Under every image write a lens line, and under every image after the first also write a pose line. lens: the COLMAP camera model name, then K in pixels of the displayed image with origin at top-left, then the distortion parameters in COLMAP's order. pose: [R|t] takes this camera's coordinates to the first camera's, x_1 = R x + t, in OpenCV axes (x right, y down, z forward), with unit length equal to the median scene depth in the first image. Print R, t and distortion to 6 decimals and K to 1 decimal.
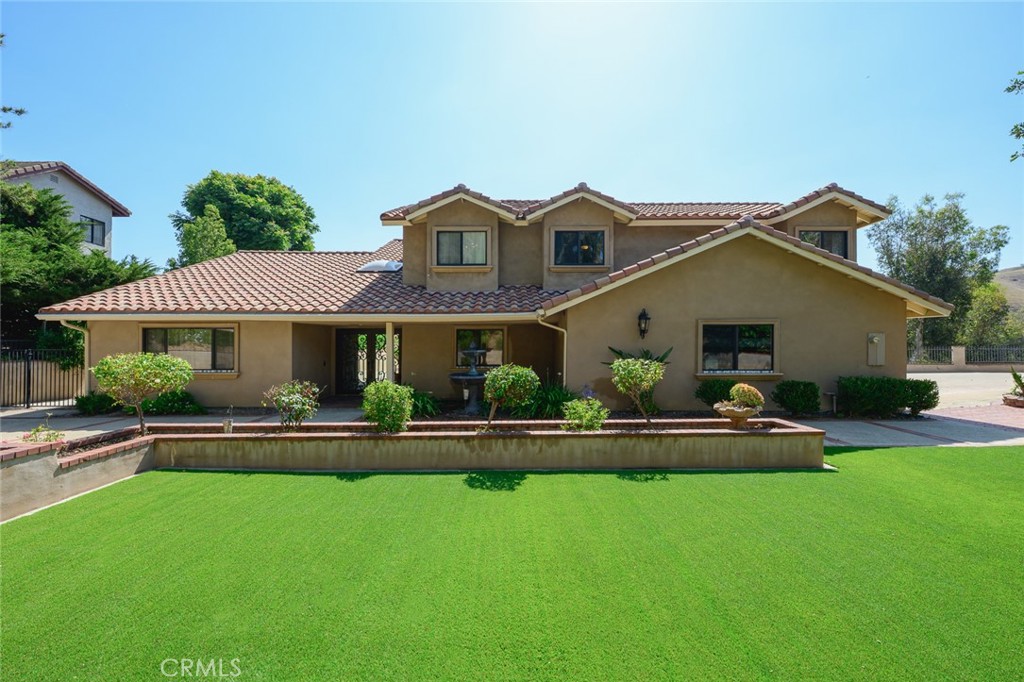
lens RADIAL K [[404.0, 0, 512.1], [0, 404.0, 344.0], [0, 0, 1]] dist [-0.001044, -0.000075]
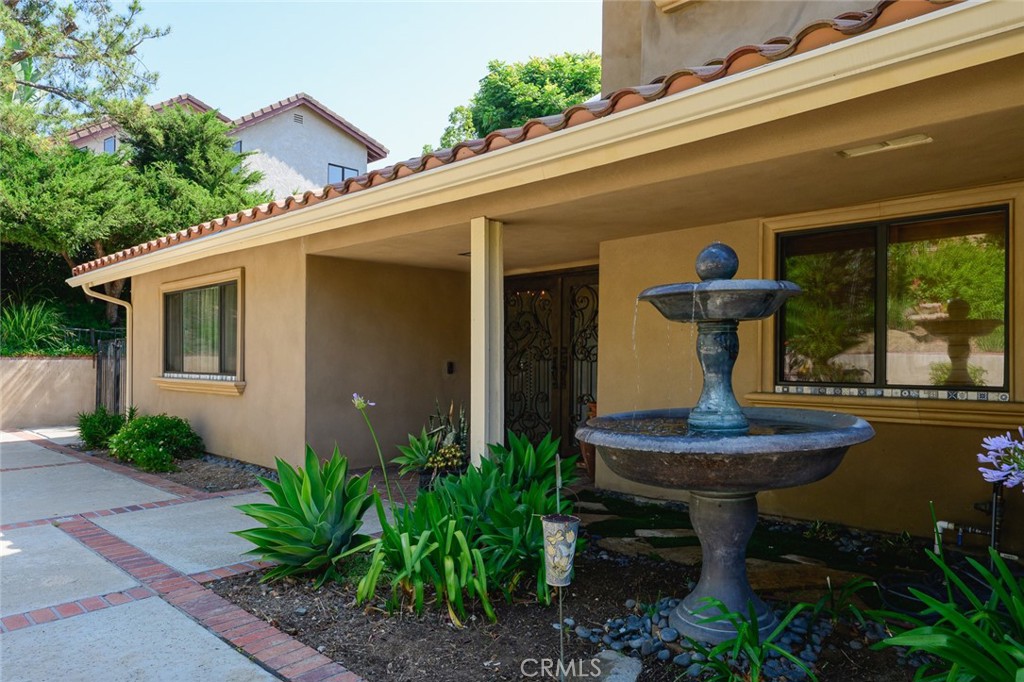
lens RADIAL K [[686.5, 0, 506.2], [0, 686.5, 344.3], [0, 0, 1]] dist [0.000241, 0.000561]
pose [[0.699821, -0.012514, -0.714209, 0.045229], [0.004724, 0.999906, -0.012891, 0.037596], [0.714303, 0.005648, 0.699814, 0.622791]]
